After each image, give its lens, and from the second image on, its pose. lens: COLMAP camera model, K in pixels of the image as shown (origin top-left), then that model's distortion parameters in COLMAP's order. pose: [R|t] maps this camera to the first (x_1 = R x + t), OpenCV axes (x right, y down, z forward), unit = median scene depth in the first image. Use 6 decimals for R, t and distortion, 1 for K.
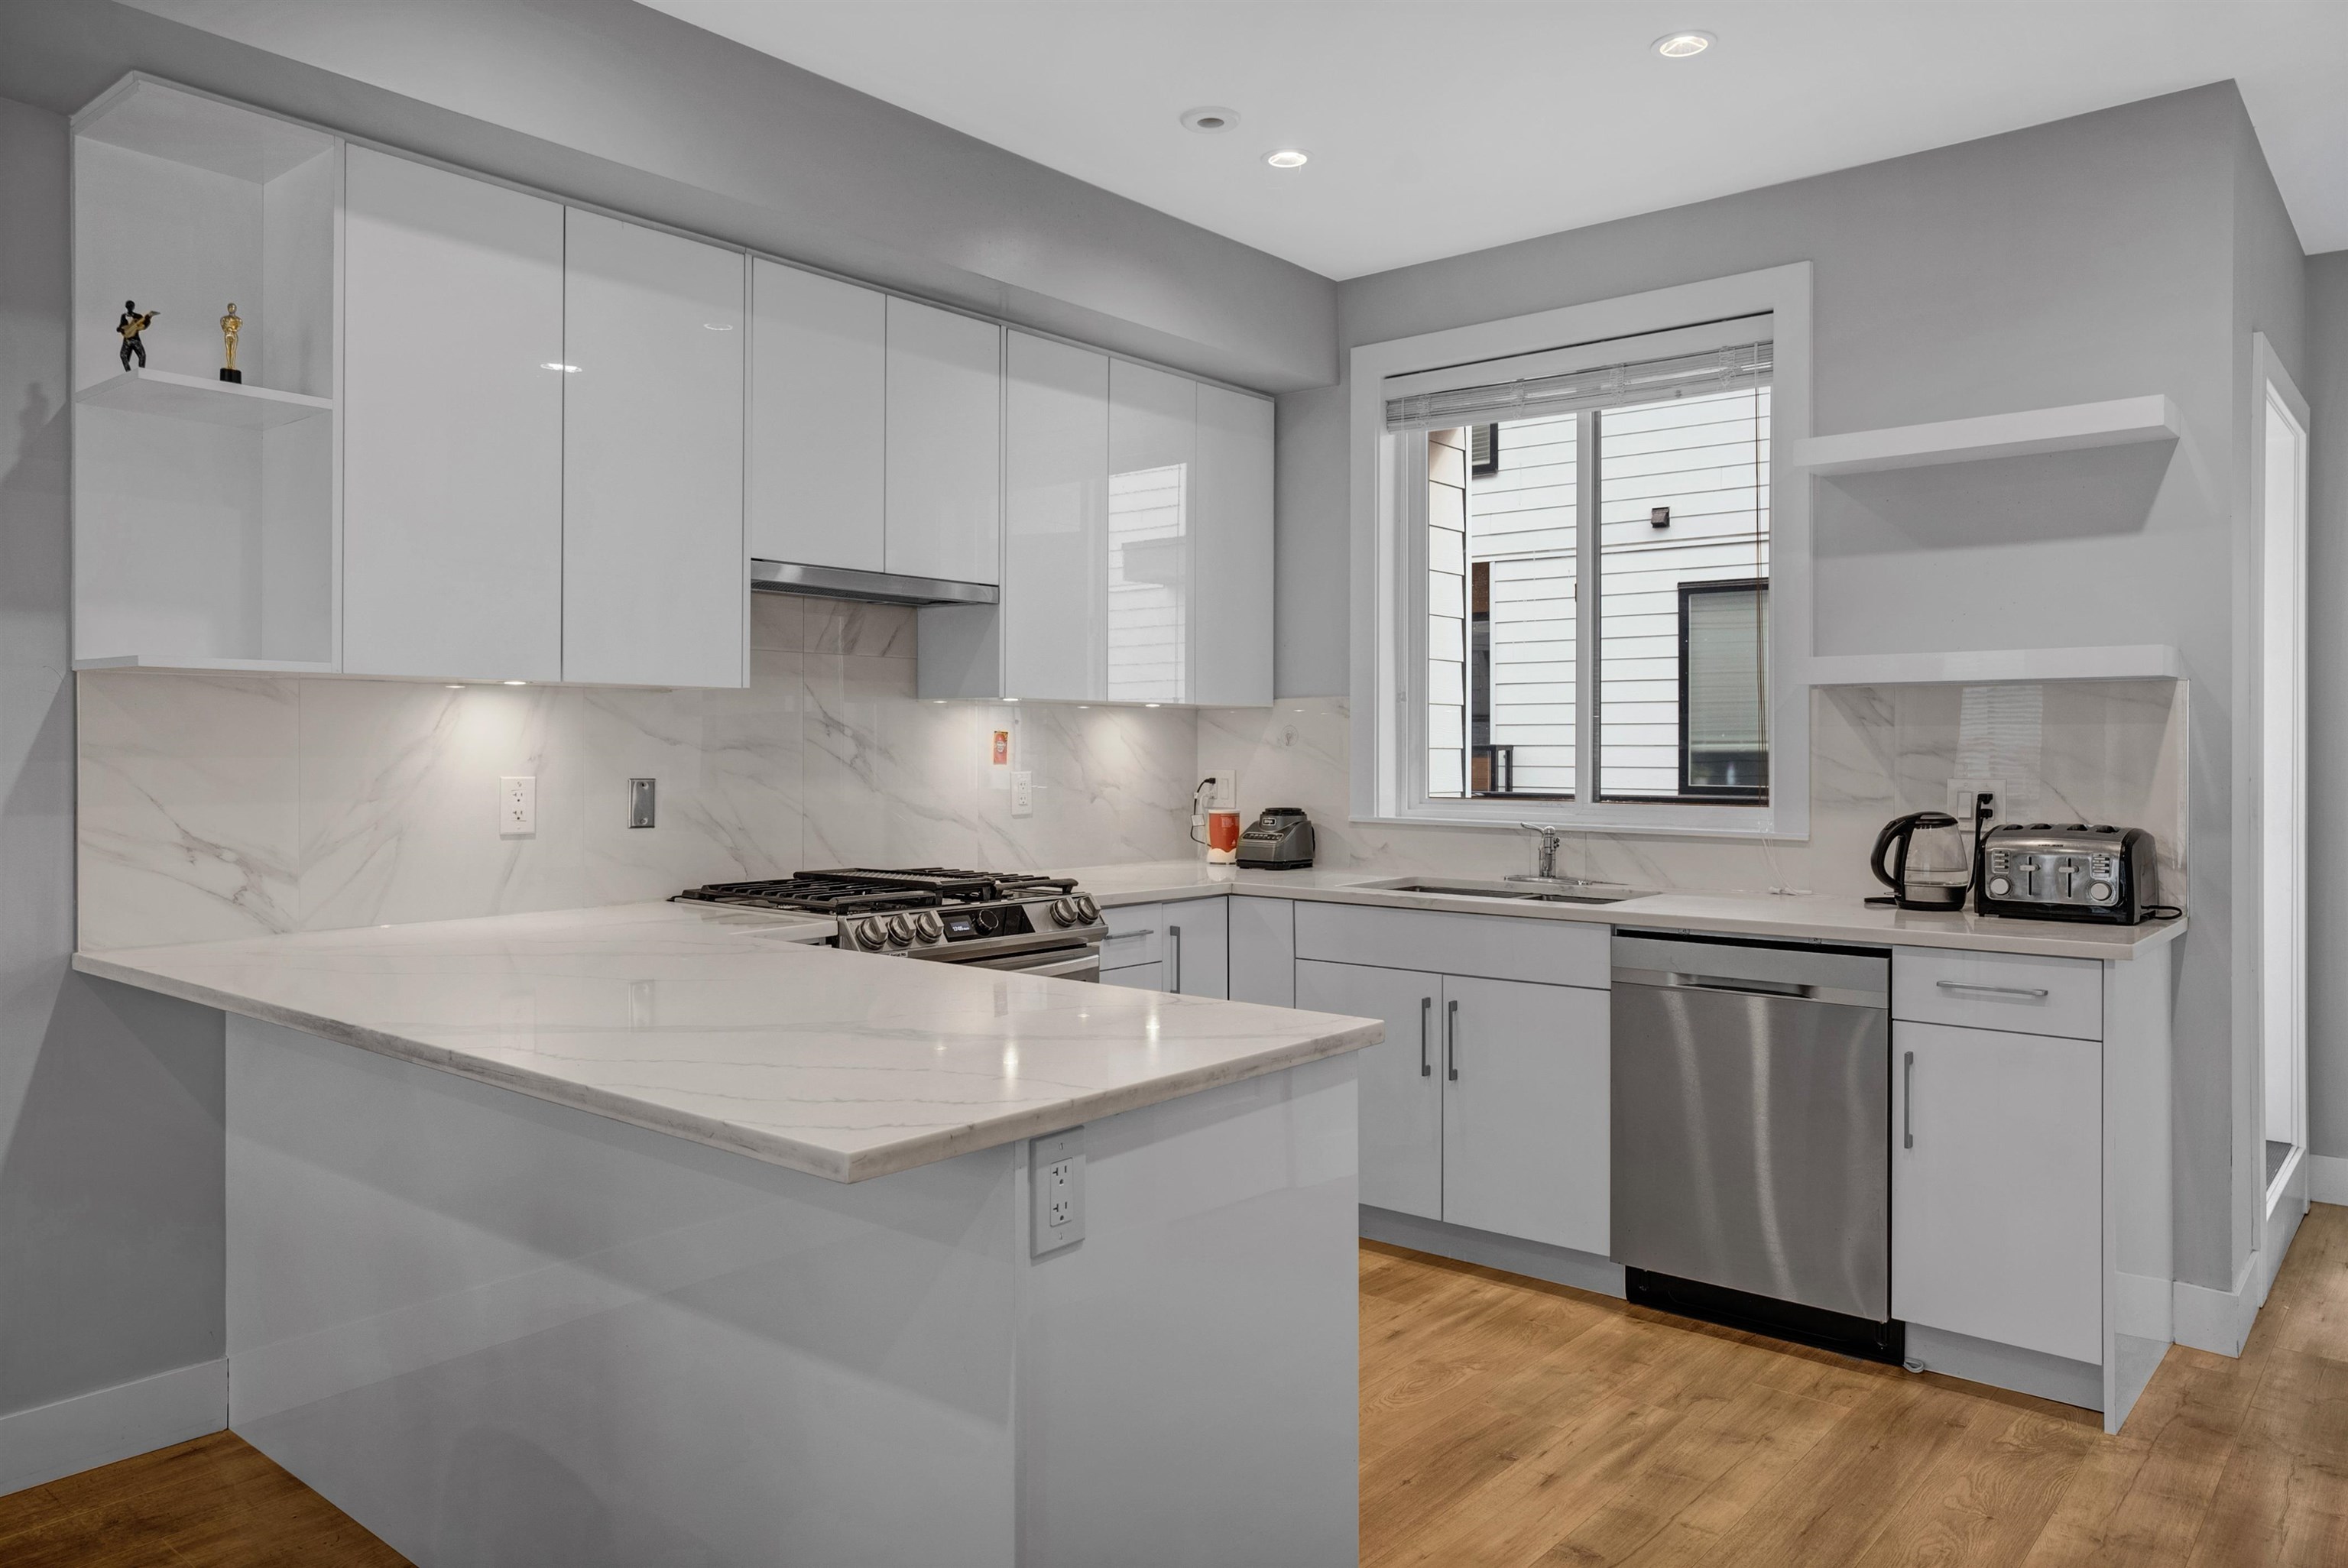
lens RADIAL K [[1592.1, 0, 1178.5], [0, 1592.1, 736.7], [0, 0, 1]] dist [-0.002936, 0.001773]
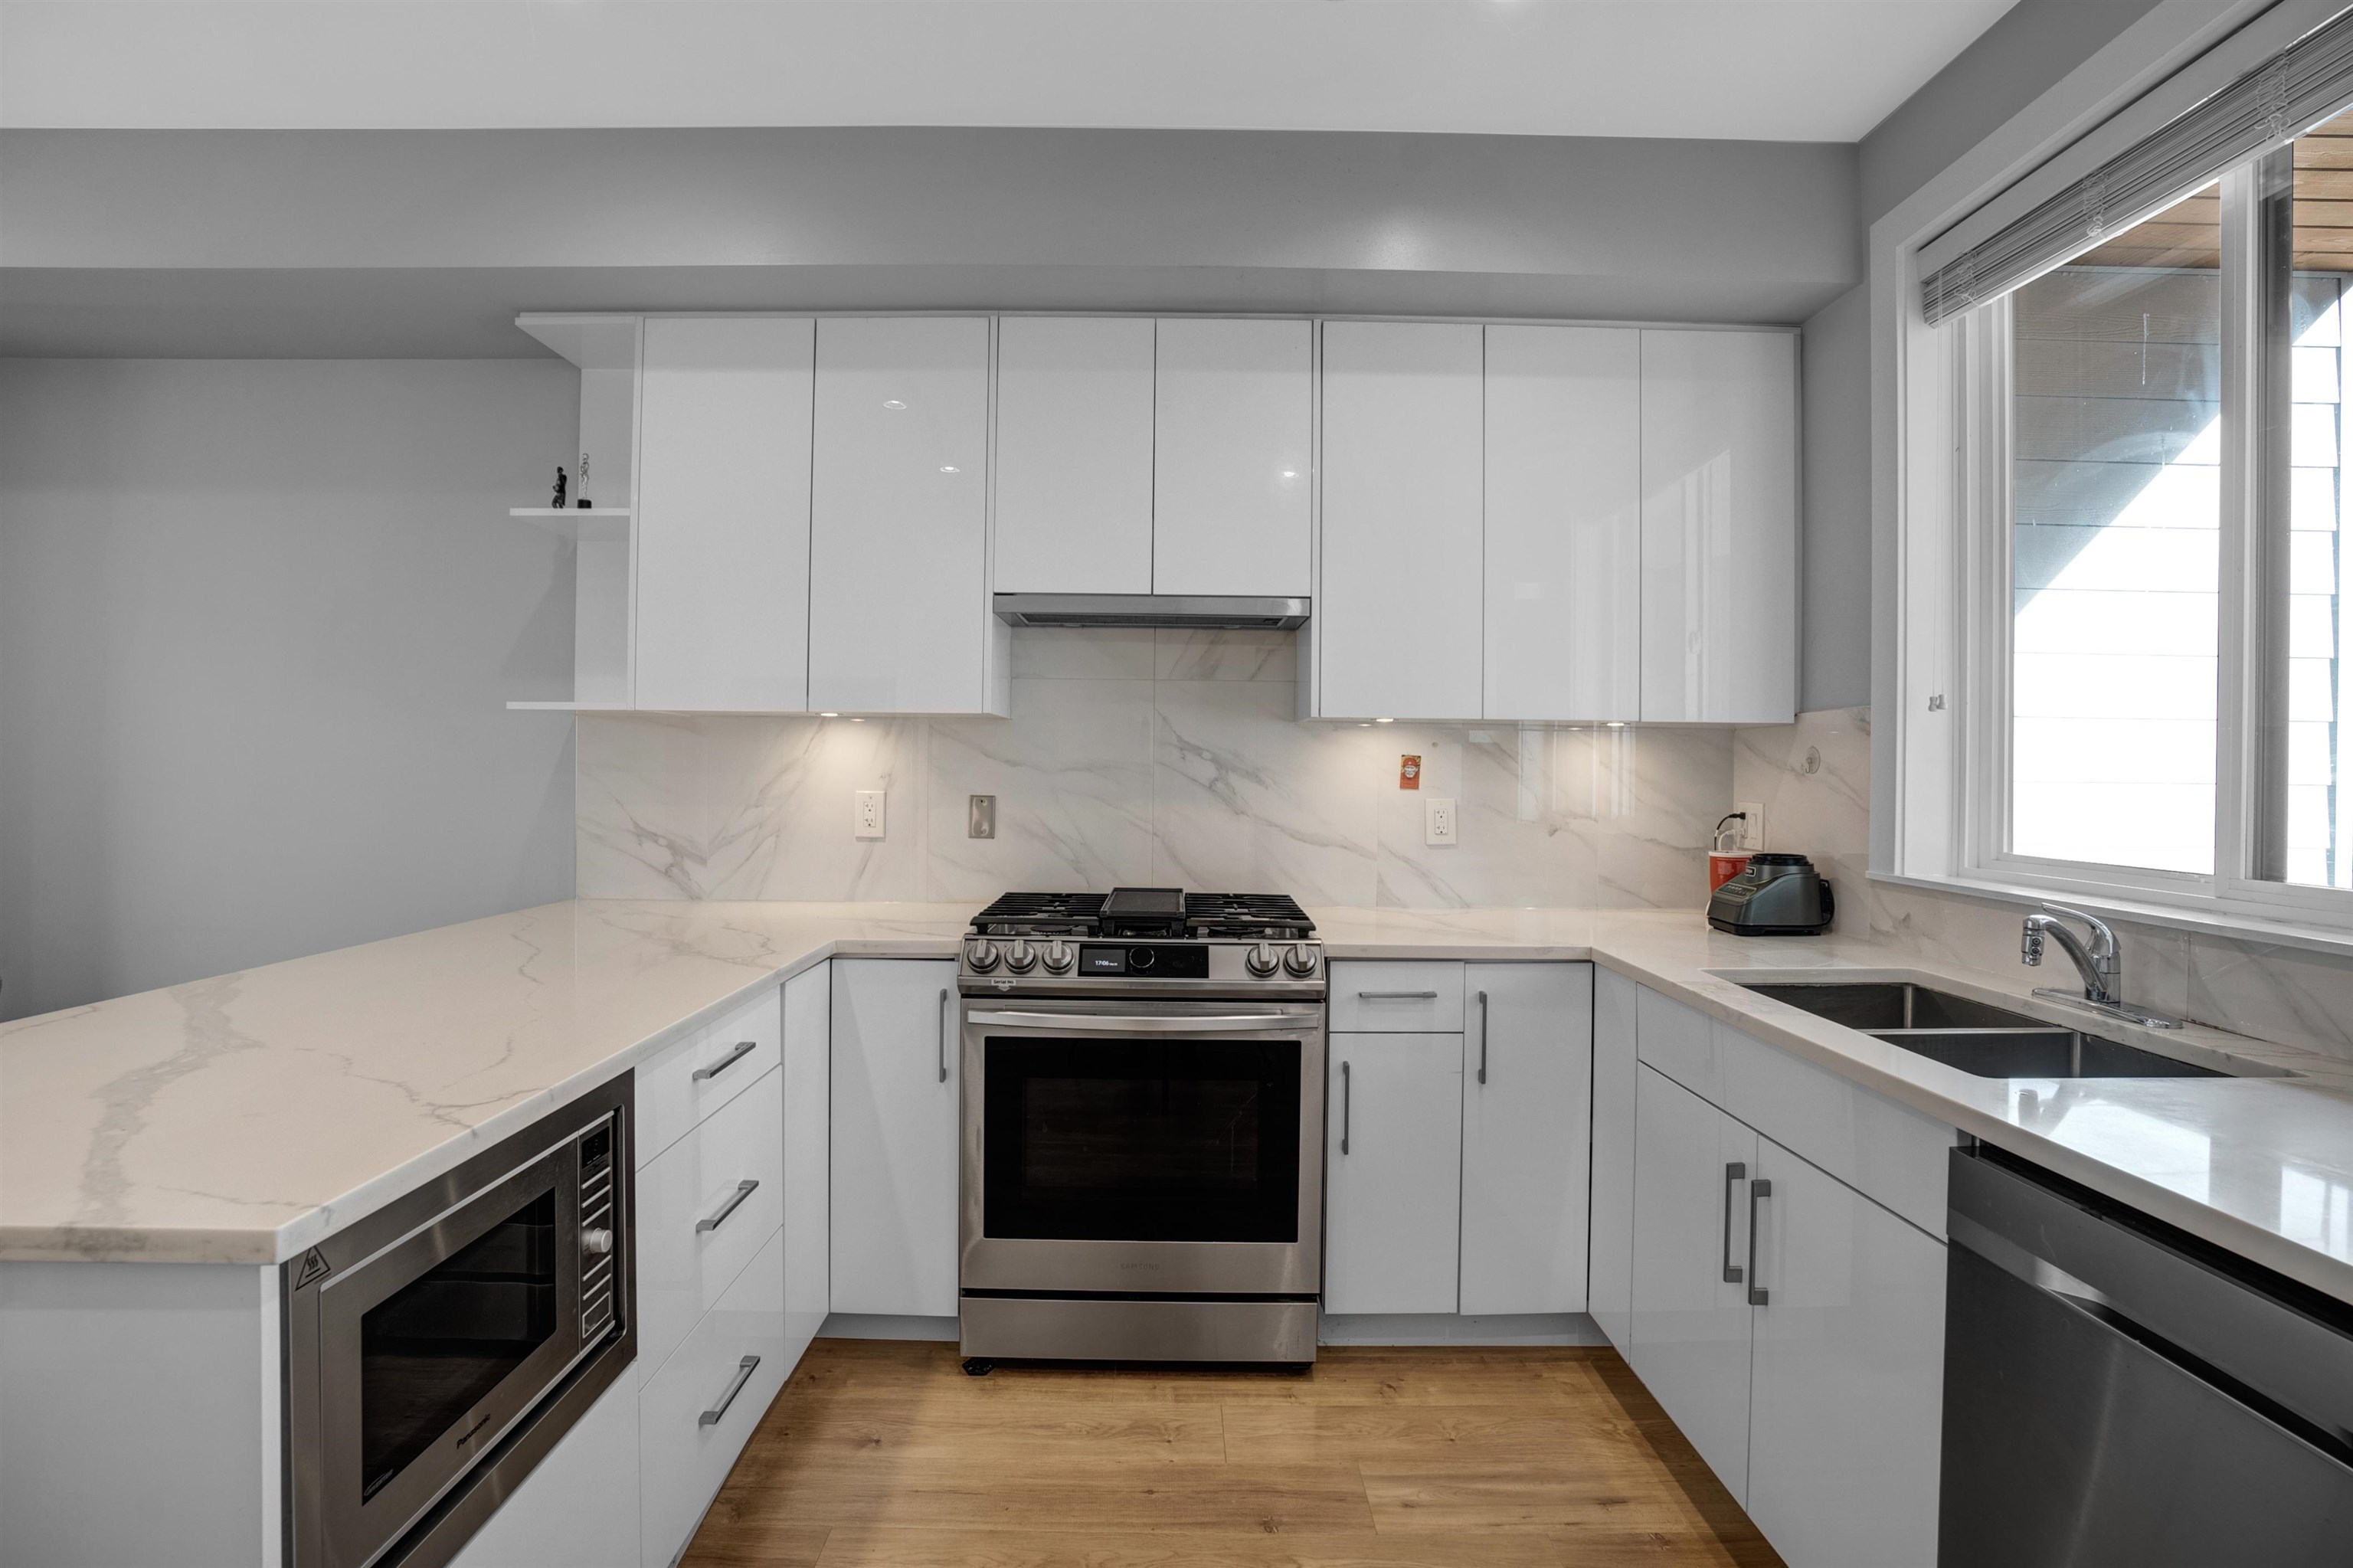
lens RADIAL K [[1120.5, 0, 1171.2], [0, 1120.5, 776.3], [0, 0, 1]] dist [-0.073126, 0.027591]
pose [[0.641324, 0.010279, -0.767202, 0.366241], [-0.003437, 0.999939, 0.010525, 0.003124], [0.767263, -0.004113, 0.641320, 0.568774]]
